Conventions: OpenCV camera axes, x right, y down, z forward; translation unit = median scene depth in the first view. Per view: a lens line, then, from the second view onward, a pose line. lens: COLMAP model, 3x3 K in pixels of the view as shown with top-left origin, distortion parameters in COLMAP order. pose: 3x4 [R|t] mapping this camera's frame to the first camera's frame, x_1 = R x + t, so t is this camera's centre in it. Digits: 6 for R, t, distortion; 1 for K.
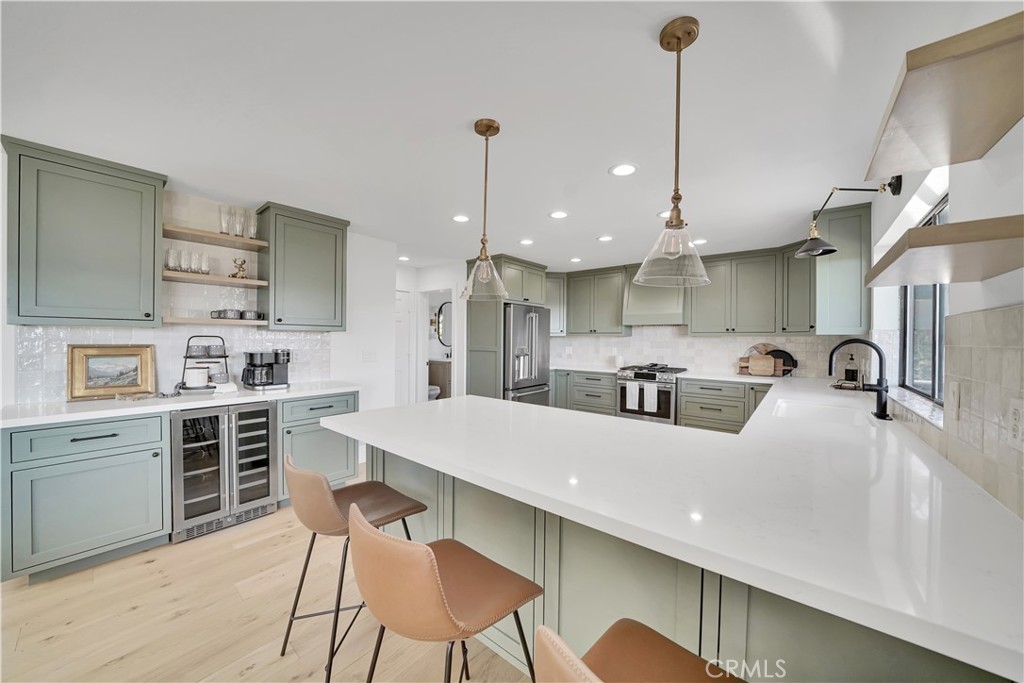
lens RADIAL K [[362.9, 0, 507.7], [0, 362.9, 338.7], [0, 0, 1]] dist [-0.019632, 0.000735]
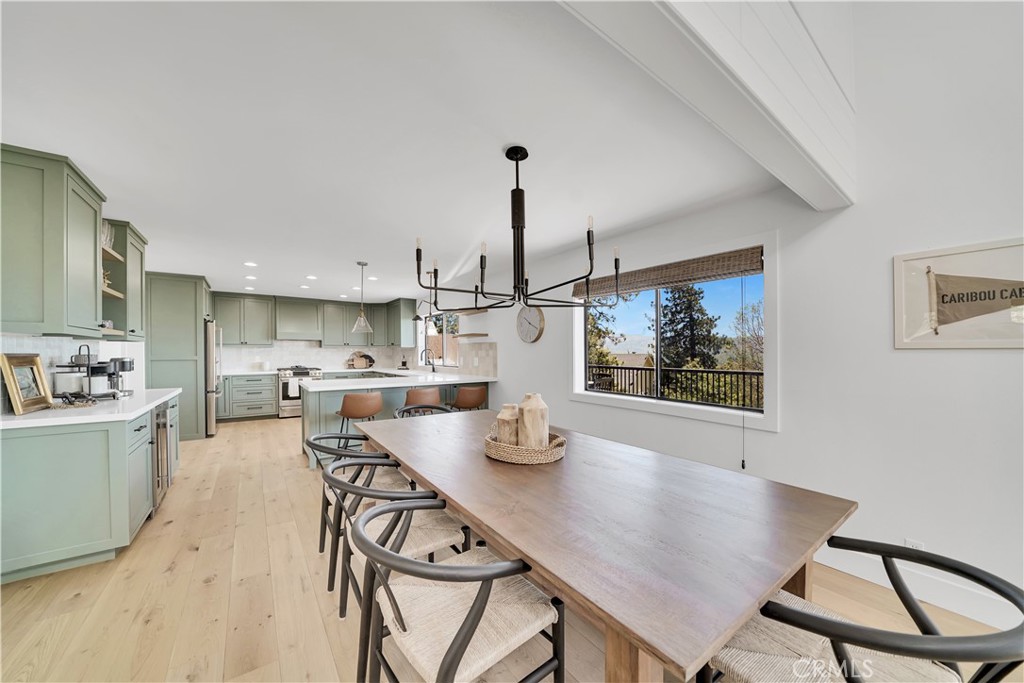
lens RADIAL K [[362.9, 0, 518.8], [0, 362.9, 358.0], [0, 0, 1]] dist [-0.019632, 0.000735]
pose [[0.233276, -0.023374, 0.972130, -0.888552], [0.000187, 0.999712, 0.023992, 0.001994], [-0.972411, -0.005415, 0.233213, -0.243167]]
